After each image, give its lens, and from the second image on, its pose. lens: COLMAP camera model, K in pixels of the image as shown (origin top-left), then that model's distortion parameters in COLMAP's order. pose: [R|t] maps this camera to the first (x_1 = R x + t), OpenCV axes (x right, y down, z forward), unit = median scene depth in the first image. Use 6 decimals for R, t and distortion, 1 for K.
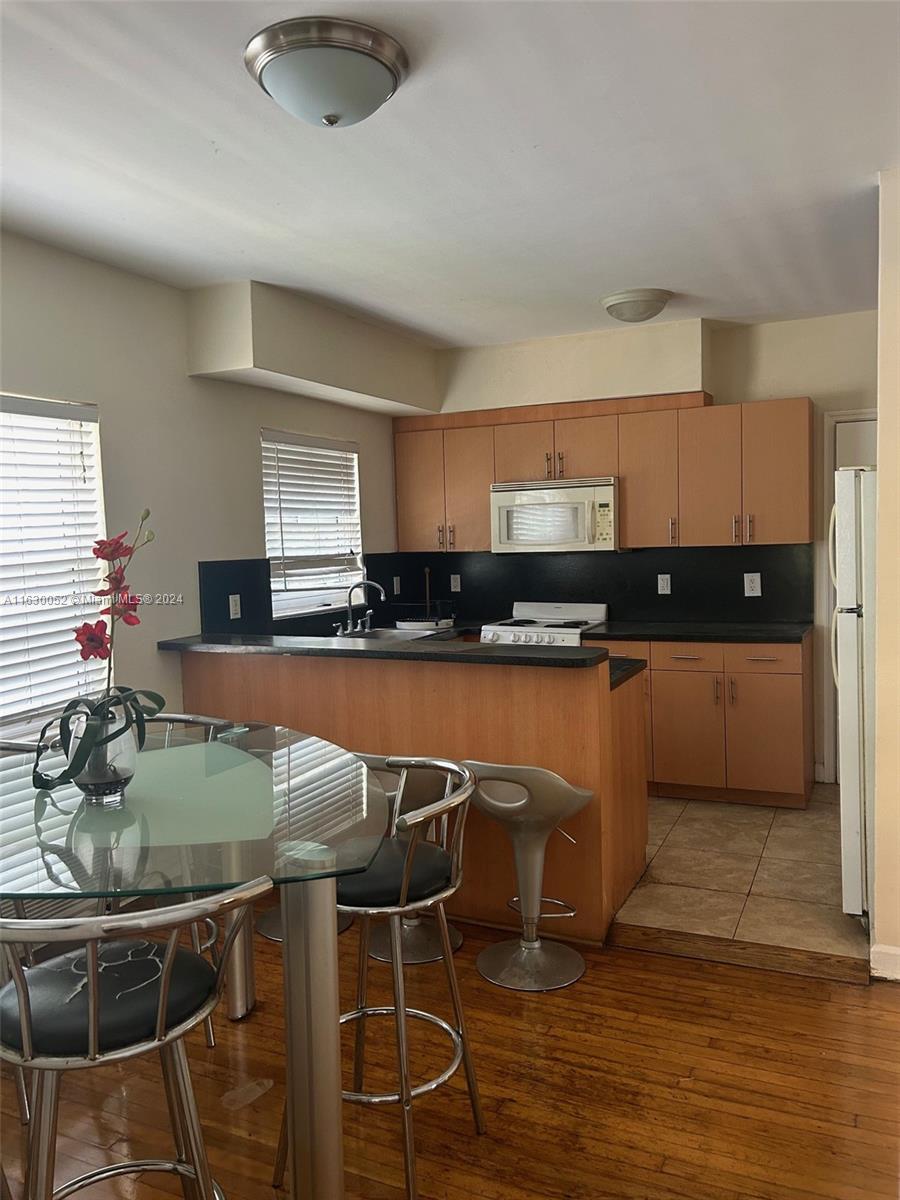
lens RADIAL K [[886.7, 0, 450.0], [0, 886.7, 600.0], [0, 0, 1]] dist [0.116986, -0.228049]
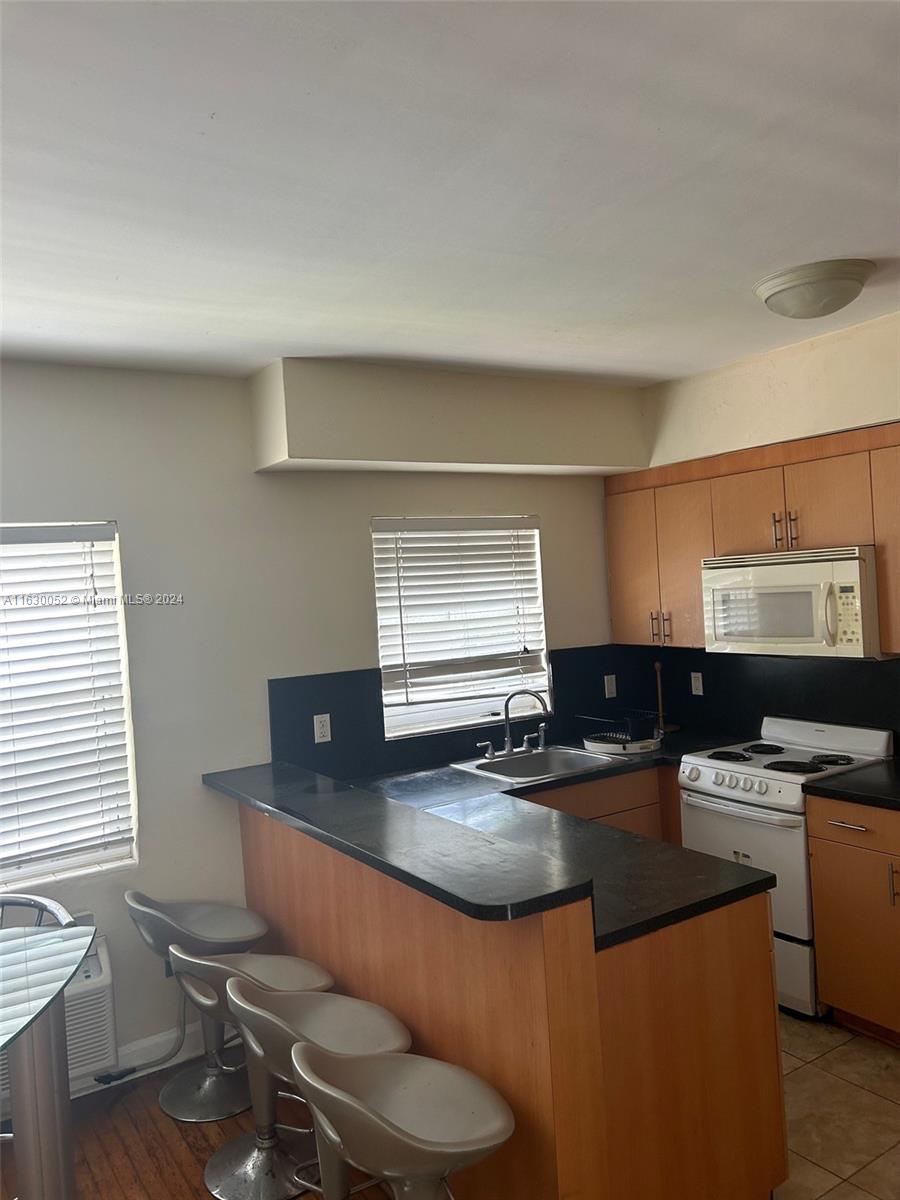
lens RADIAL K [[886.7, 0, 450.0], [0, 886.7, 600.0], [0, 0, 1]] dist [0.116986, -0.228049]
pose [[0.847907, -0.016166, -0.529898, 0.275658], [-0.003943, 0.999315, -0.036795, -0.072642], [0.530130, 0.033288, 0.847263, 0.283221]]
